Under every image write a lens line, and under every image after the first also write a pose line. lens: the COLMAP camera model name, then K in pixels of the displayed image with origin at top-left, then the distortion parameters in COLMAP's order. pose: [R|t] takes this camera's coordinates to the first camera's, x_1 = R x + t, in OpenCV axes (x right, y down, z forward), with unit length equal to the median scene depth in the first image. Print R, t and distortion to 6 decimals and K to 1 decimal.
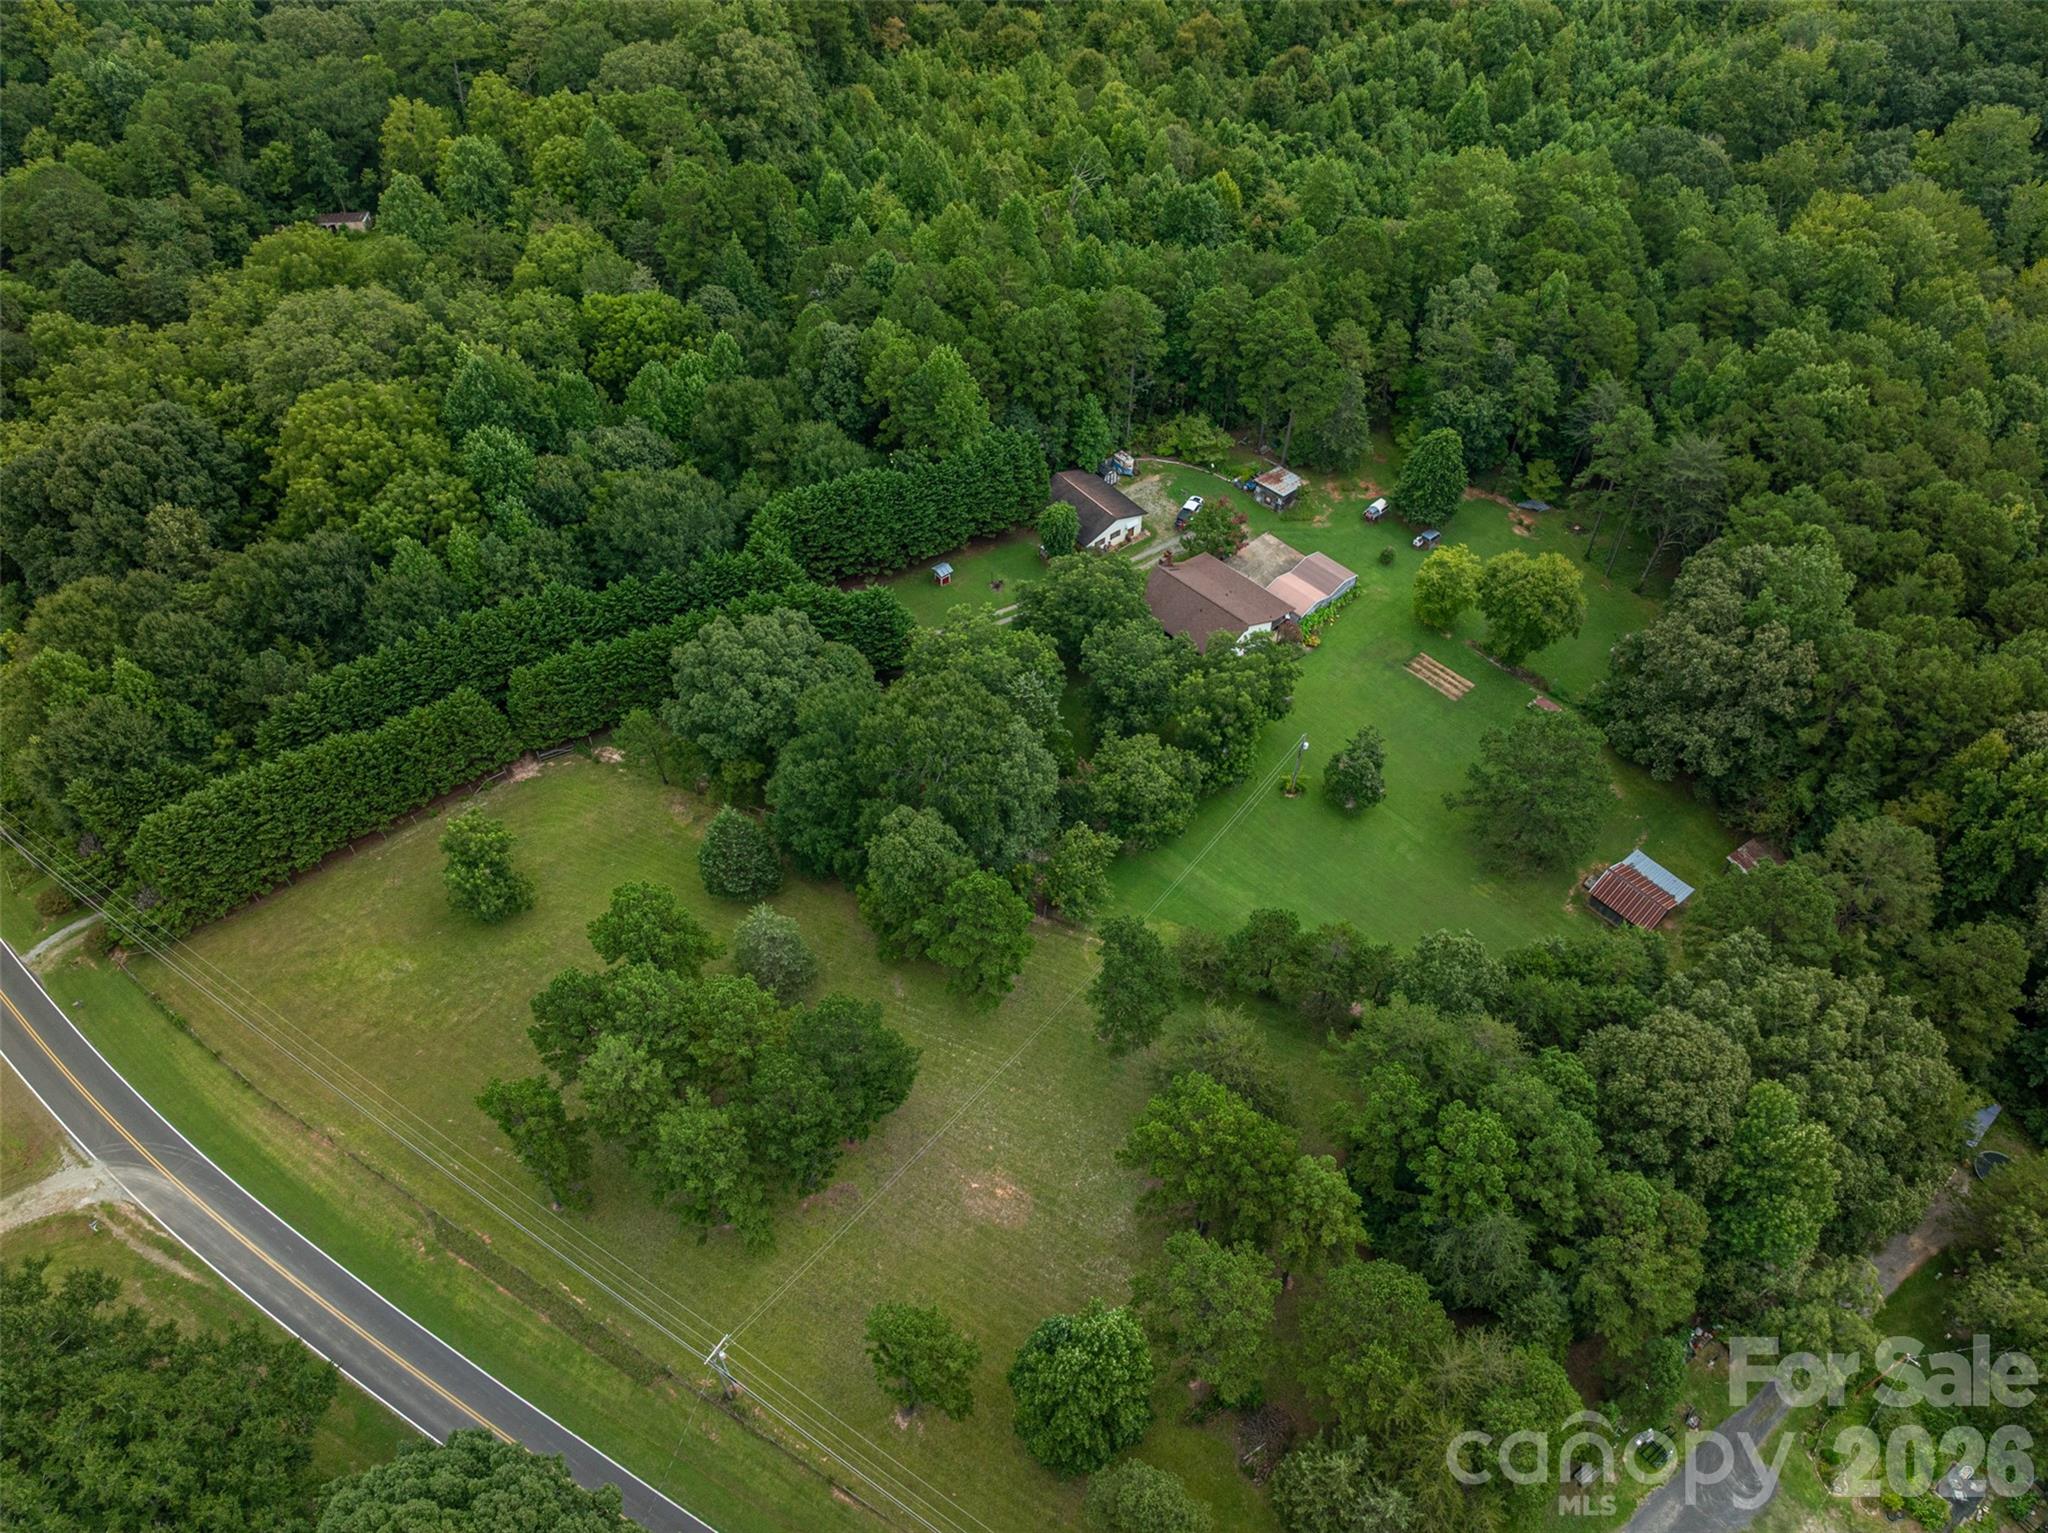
lens RADIAL K [[1431.7, 0, 1019.9], [0, 1431.7, 763.9], [0, 0, 1]] dist [-0.035159, 0.003446]
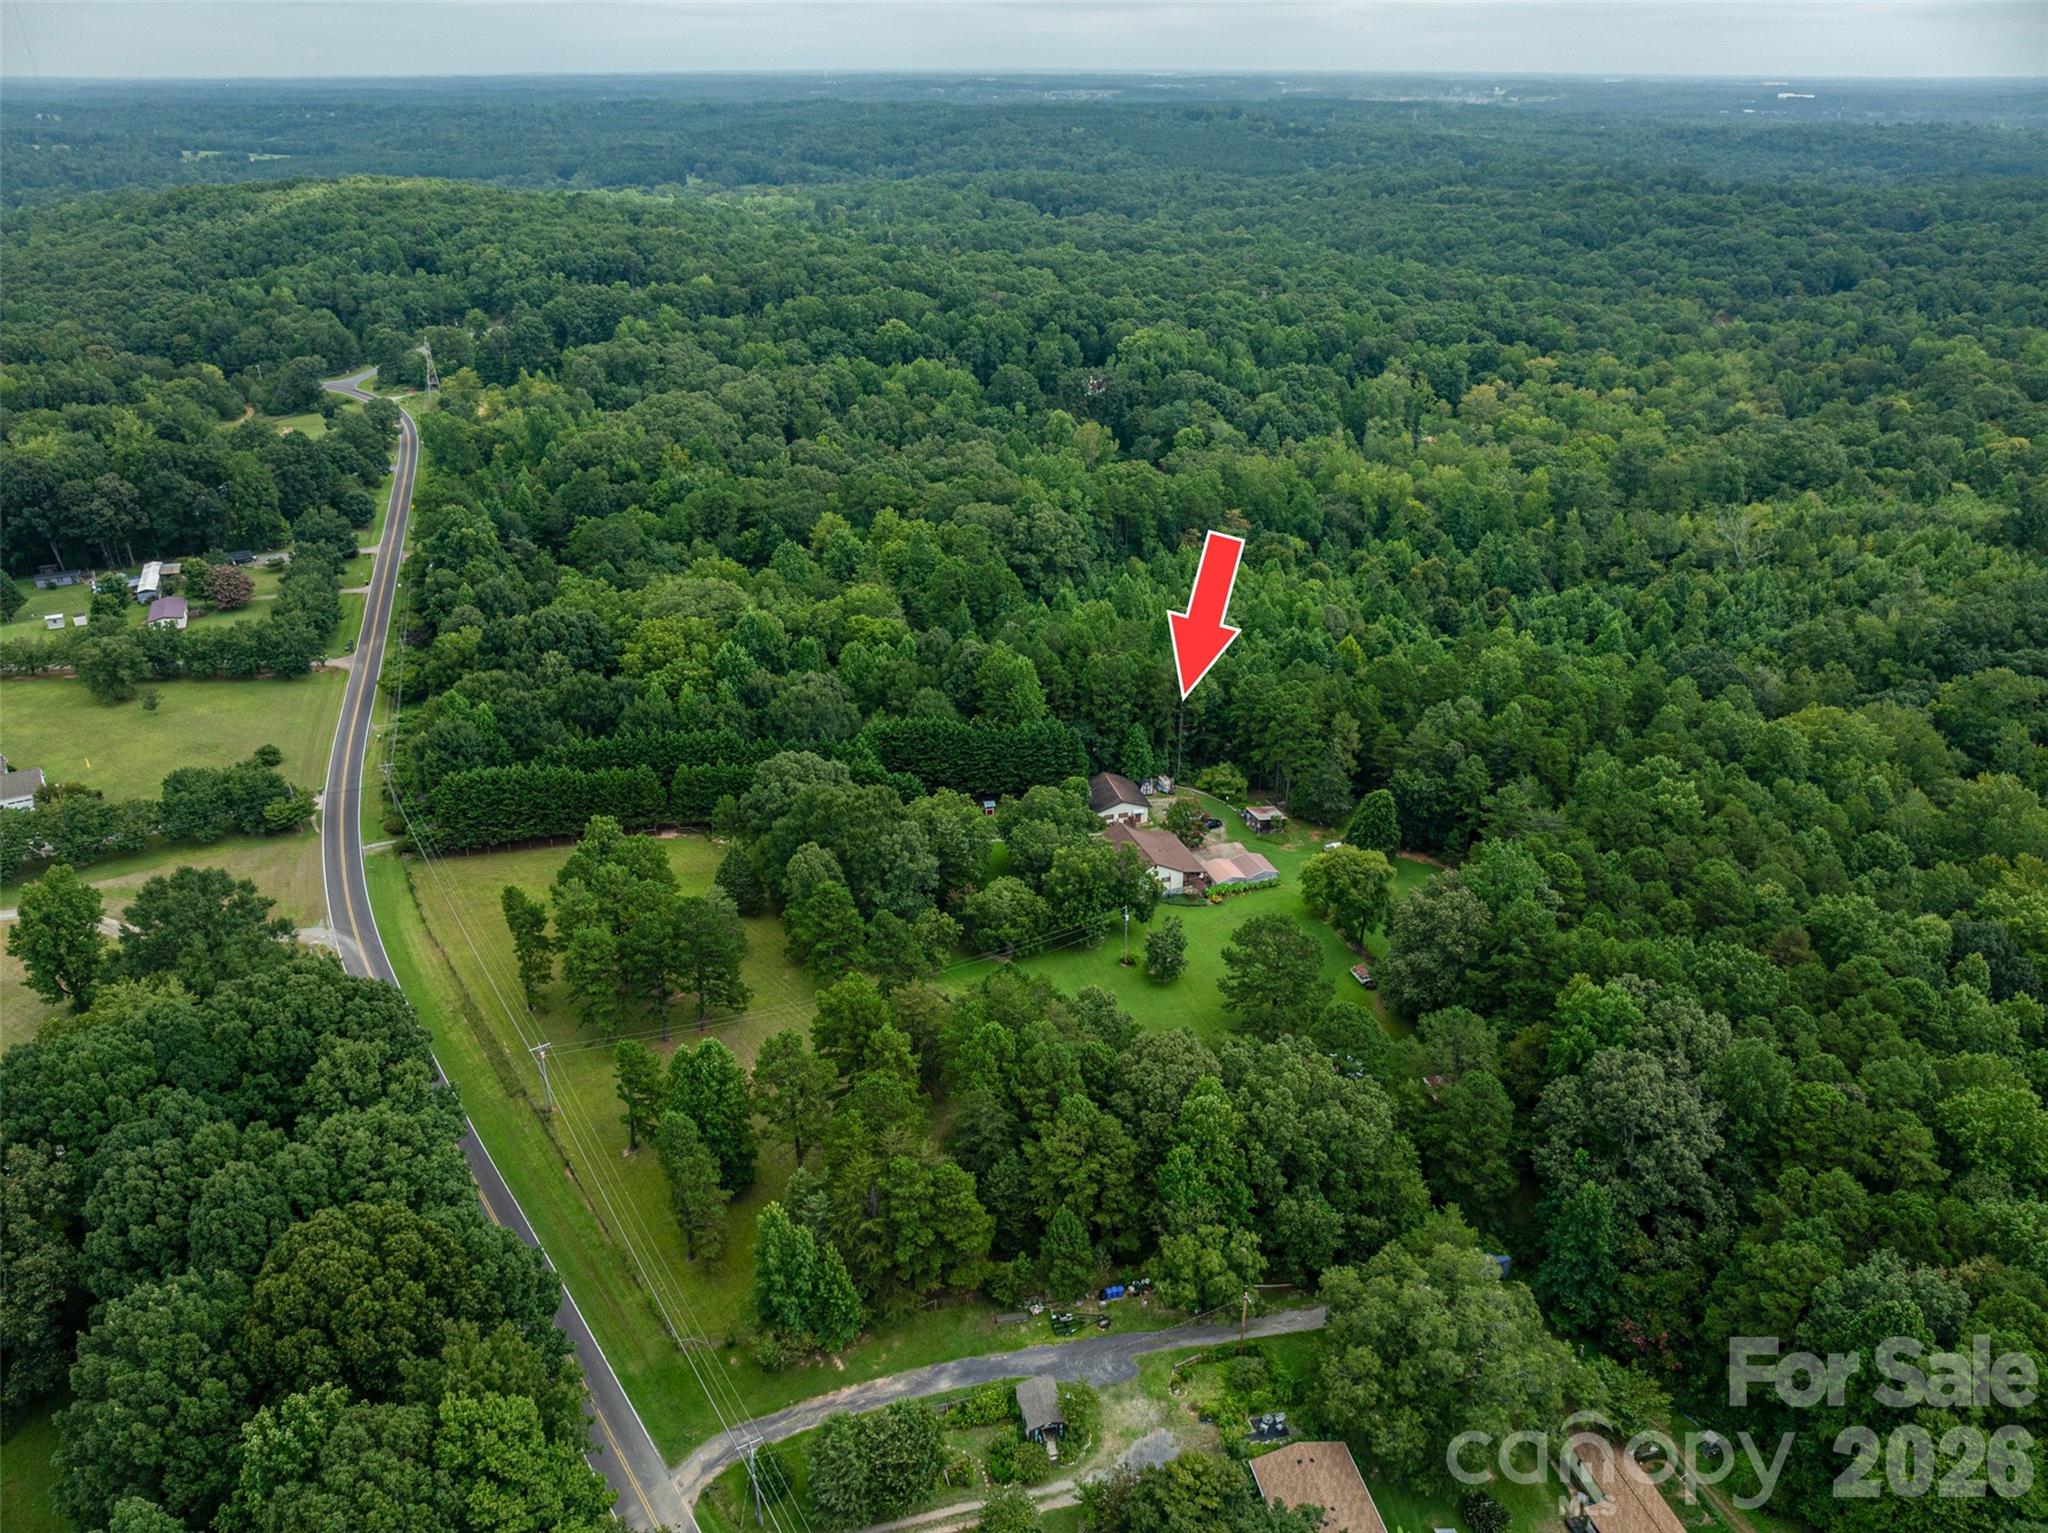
lens RADIAL K [[1431.7, 0, 1027.9], [0, 1431.7, 766.6], [0, 0, 1]] dist [-0.035159, 0.003446]
pose [[0.909822, 0.177662, -0.375048, 0.494016], [-0.308591, 0.893890, -0.325166, 0.274382], [0.277482, 0.411579, 0.868105, -0.237300]]
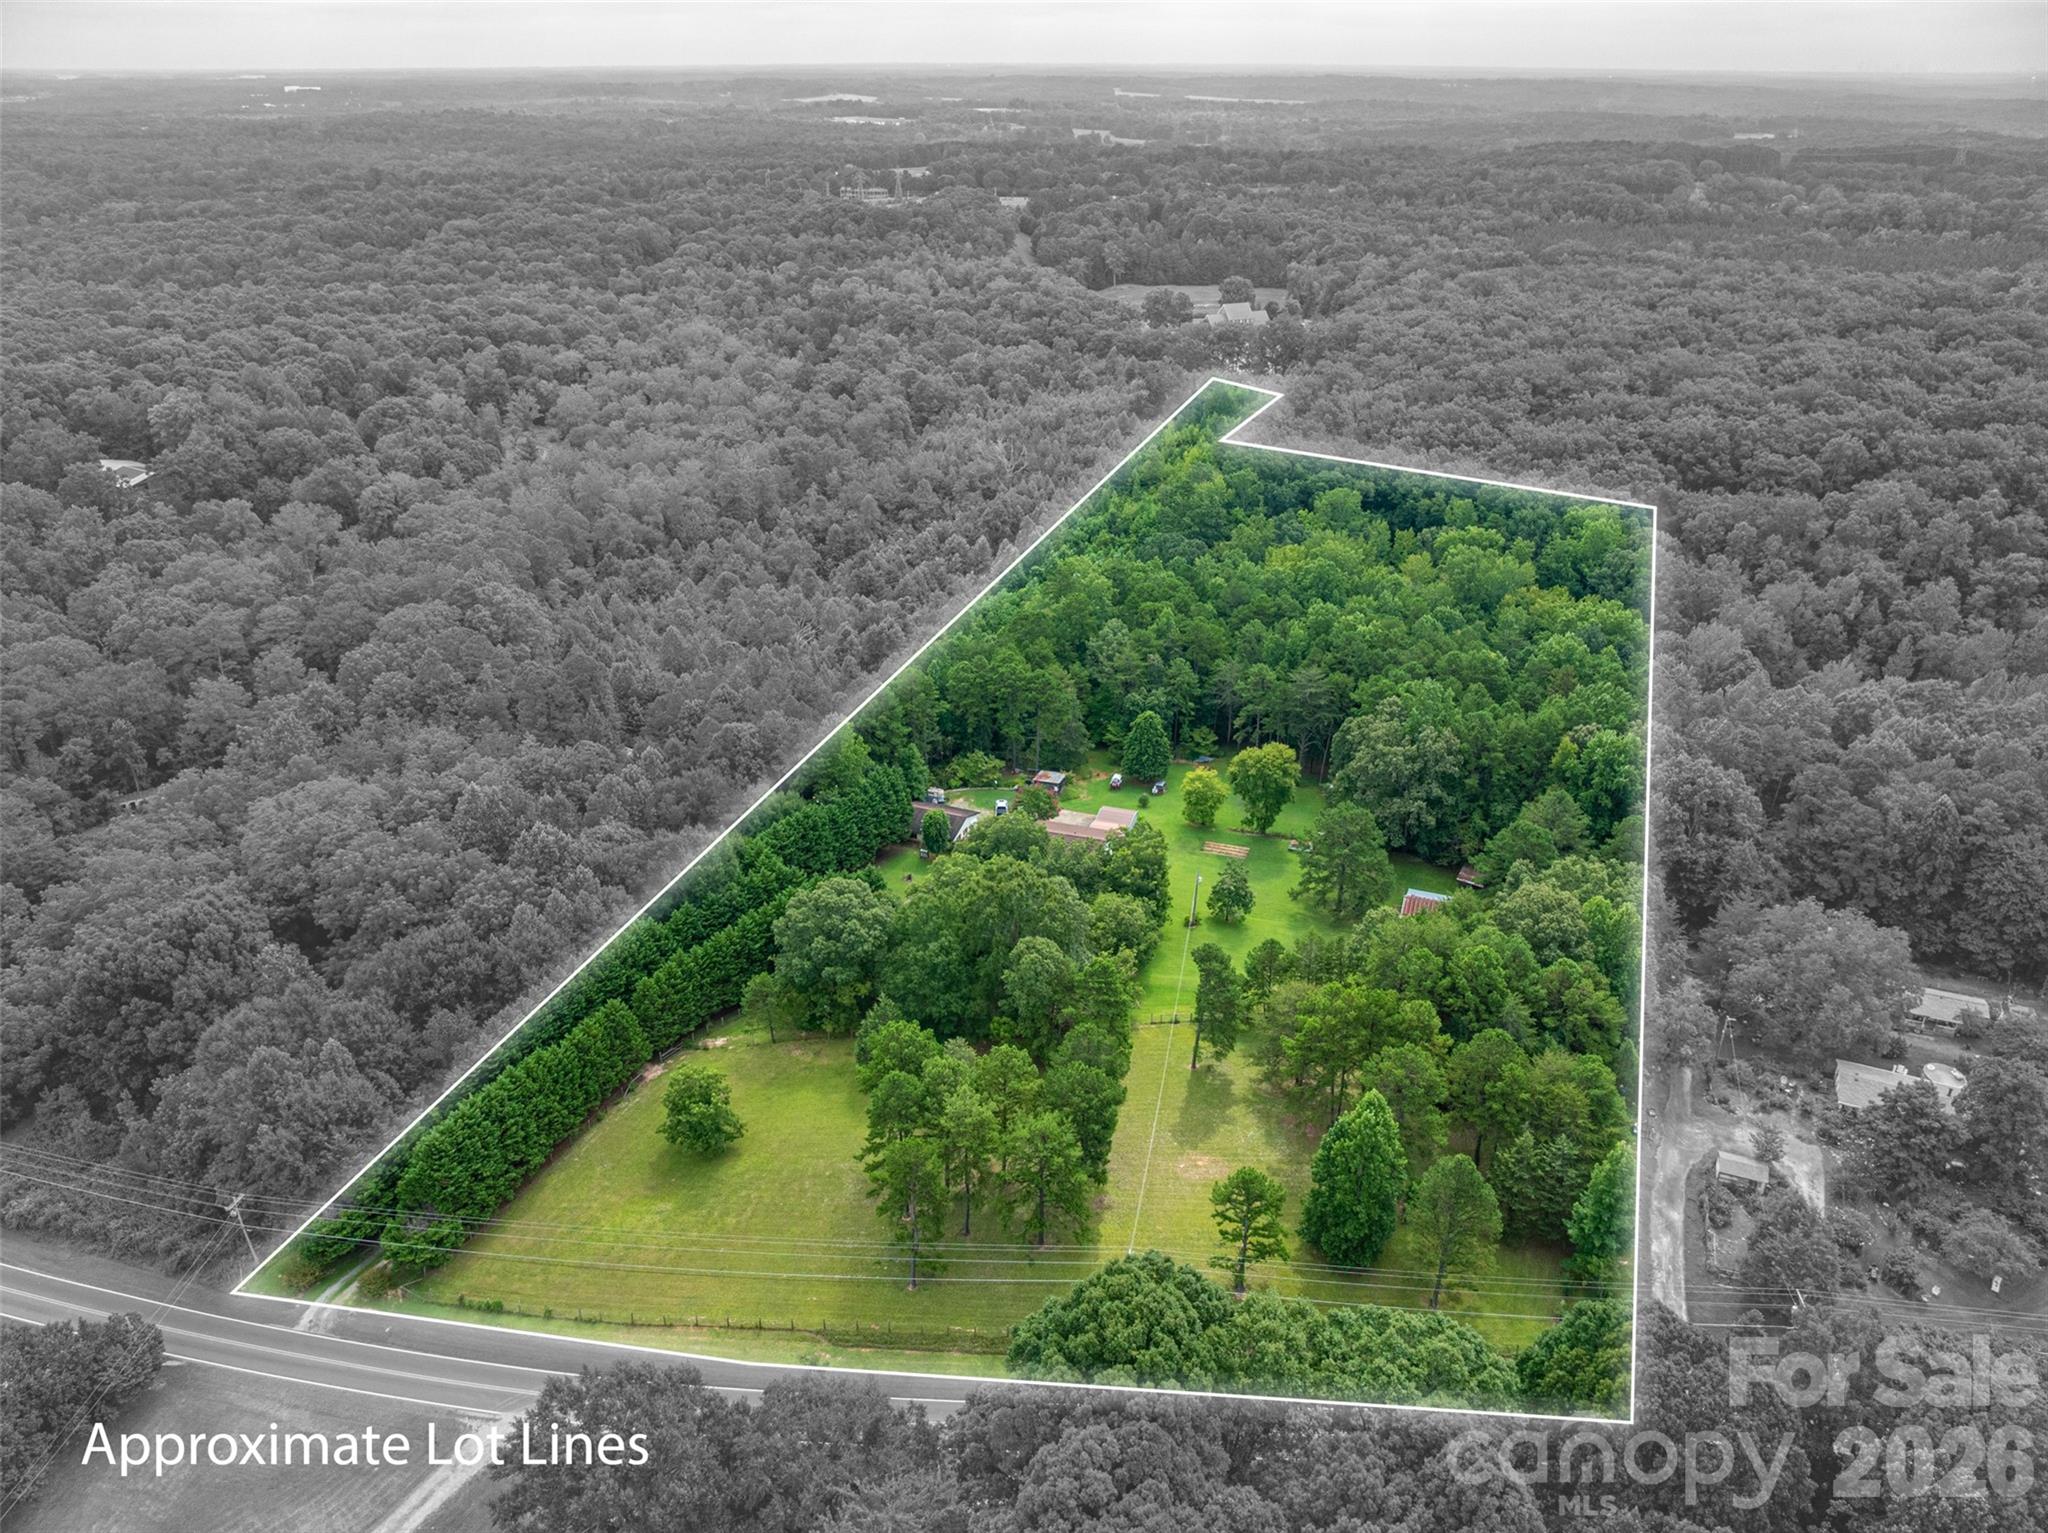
lens RADIAL K [[1431.7, 0, 1021.6], [0, 1431.7, 765.1], [0, 0, 1]] dist [-0.035159, 0.003446]
pose [[0.884678, -0.212352, 0.415033, -0.433684], [0.352973, 0.886662, -0.298731, 0.204774], [-0.304558, 0.410776, 0.859365, -0.190160]]
